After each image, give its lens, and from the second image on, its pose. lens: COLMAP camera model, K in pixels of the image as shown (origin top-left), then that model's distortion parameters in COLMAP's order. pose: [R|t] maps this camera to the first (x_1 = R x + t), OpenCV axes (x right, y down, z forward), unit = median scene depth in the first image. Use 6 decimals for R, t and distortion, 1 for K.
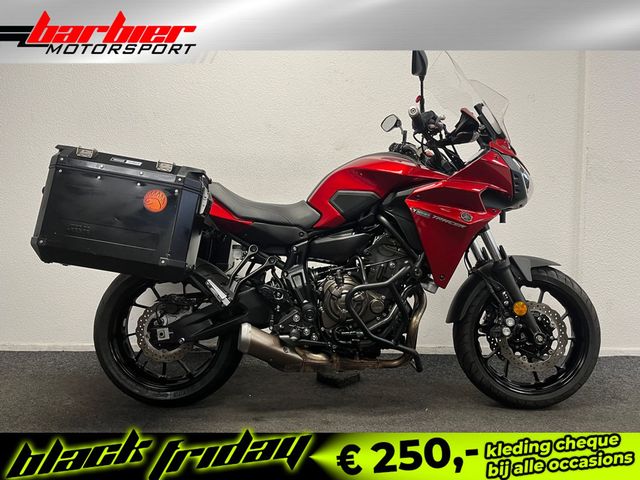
lens RADIAL K [[488.9, 0, 320.0], [0, 488.9, 240.0], [0, 0, 1]] dist [0.035886, -0.006062]
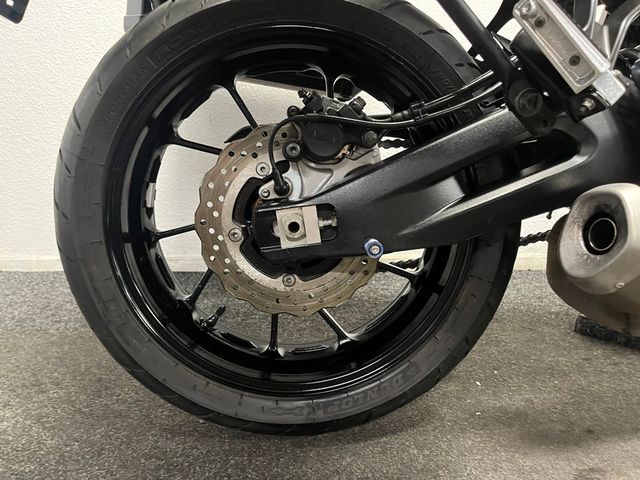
lens RADIAL K [[488.9, 0, 320.0], [0, 488.9, 240.0], [0, 0, 1]] dist [0.035886, -0.006062]
pose [[0.997786, -0.013291, 0.065170, -0.316125], [0.001080, 0.982940, 0.183924, 0.140751], [-0.066503, -0.183447, 0.980778, 0.687946]]
